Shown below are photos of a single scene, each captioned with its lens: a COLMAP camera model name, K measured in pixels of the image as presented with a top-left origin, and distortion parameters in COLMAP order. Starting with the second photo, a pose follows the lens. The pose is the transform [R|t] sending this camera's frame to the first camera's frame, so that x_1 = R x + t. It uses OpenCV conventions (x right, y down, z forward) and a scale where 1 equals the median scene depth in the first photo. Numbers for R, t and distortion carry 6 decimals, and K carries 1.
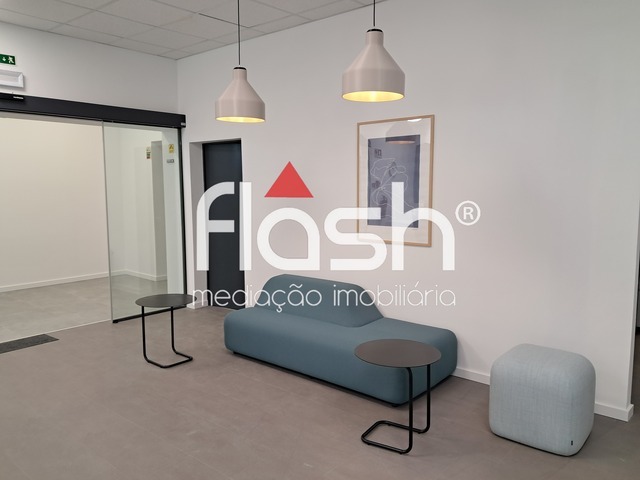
lens RADIAL K [[510.5, 0, 320.0], [0, 510.5, 240.0], [0, 0, 1]] dist [-0.003413, -0.002035]
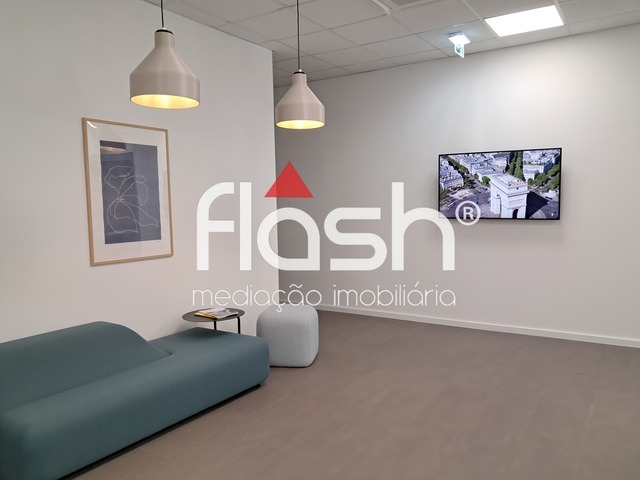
lens RADIAL K [[510.5, 0, 320.0], [0, 510.5, 240.0], [0, 0, 1]] dist [-0.003413, -0.002035]
pose [[-0.136803, -0.061873, 0.988664, -0.847518], [0.106700, 0.991320, 0.076803, -0.069715], [-0.984835, 0.115998, -0.129014, 0.851027]]
